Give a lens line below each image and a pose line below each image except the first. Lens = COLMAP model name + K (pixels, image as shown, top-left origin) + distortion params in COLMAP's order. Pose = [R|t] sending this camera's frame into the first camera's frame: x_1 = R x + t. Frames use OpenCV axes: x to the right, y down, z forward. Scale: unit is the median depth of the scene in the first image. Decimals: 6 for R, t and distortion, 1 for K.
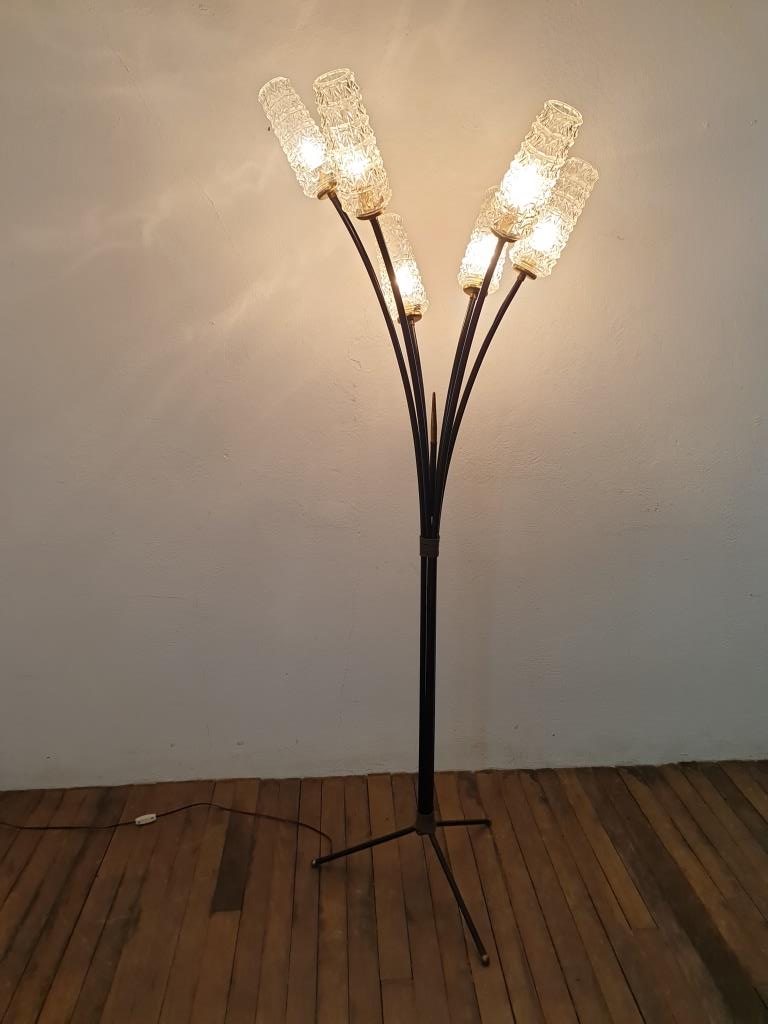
lens RADIAL K [[799.6, 0, 386.8], [0, 799.6, 505.6], [0, 0, 1]] dist [0.030418, -0.002834]
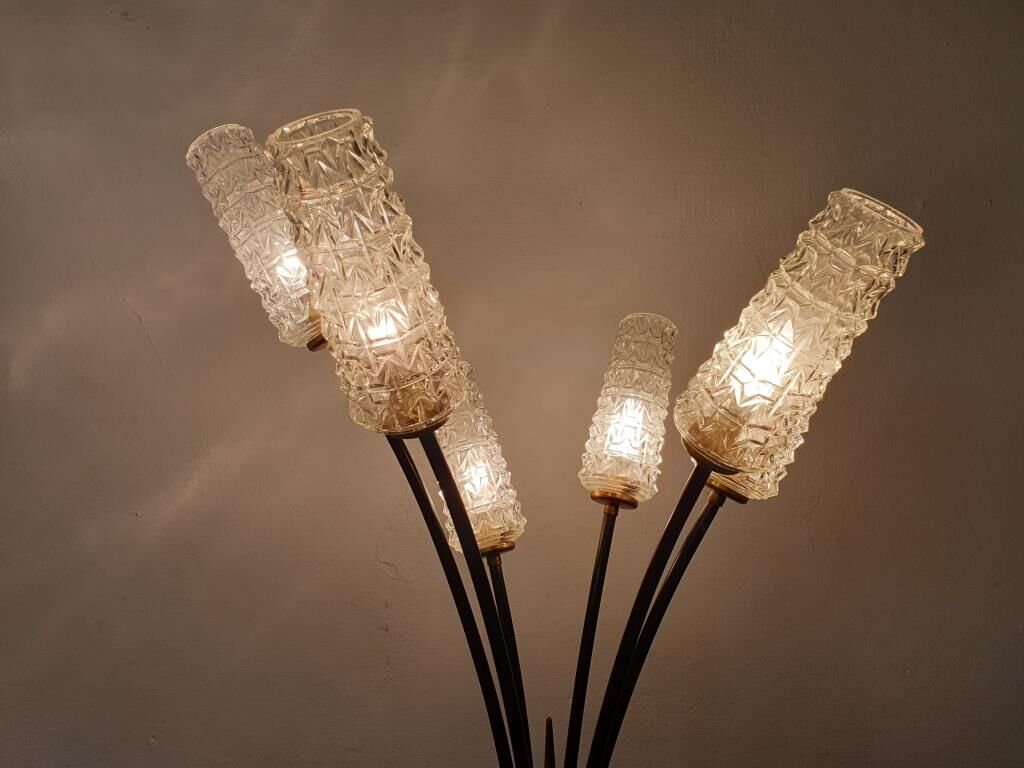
lens RADIAL K [[799.6, 0, 512.1], [0, 799.6, 382.9], [0, 0, 1]] dist [0.030418, -0.002834]
pose [[0.994300, -0.011685, 0.105973, -0.010946], [0.030518, 0.983578, -0.177886, -0.225355], [-0.102154, 0.180106, 0.978328, 0.421632]]
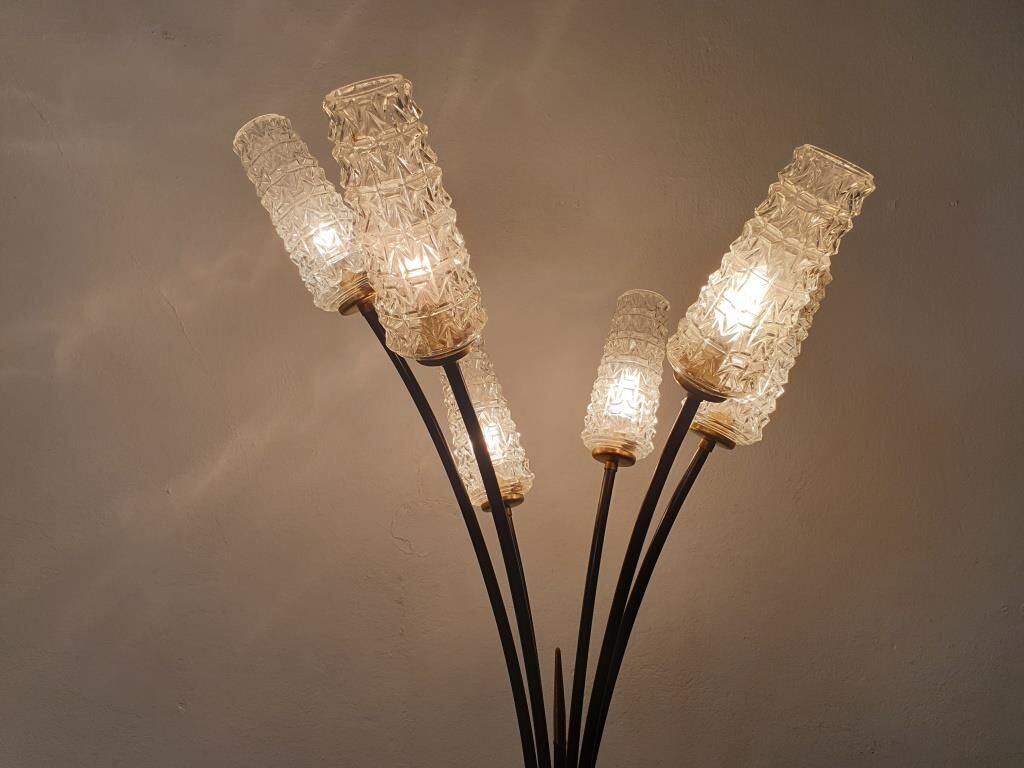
lens RADIAL K [[799.6, 0, 507.7], [0, 799.6, 386.1], [0, 0, 1]] dist [0.030418, -0.002834]
pose [[0.994188, -0.014409, 0.106687, -0.024964], [0.038141, 0.973867, -0.223894, -0.170470], [-0.100673, 0.226661, 0.968757, 0.385153]]
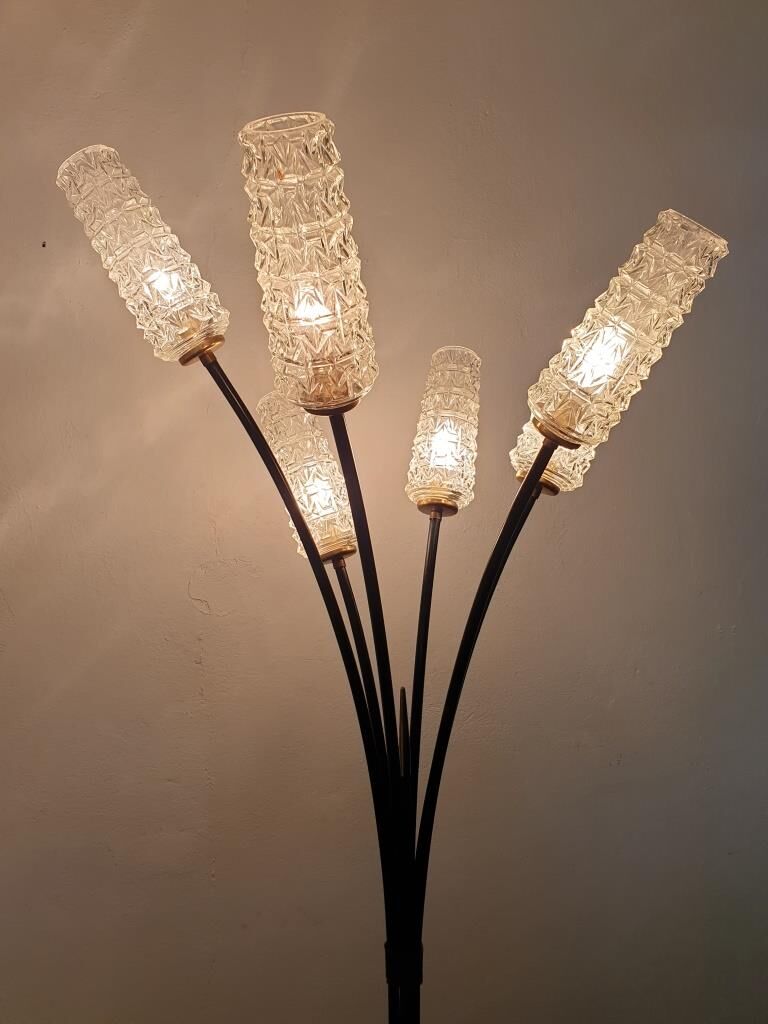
lens RADIAL K [[799.6, 0, 380.5], [0, 799.6, 508.6], [0, 0, 1]] dist [0.030418, -0.002834]
pose [[0.945801, -0.048007, 0.321178, -0.113806], [0.097510, 0.985358, -0.139862, -0.166211], [-0.309761, 0.163600, 0.936634, 0.394682]]
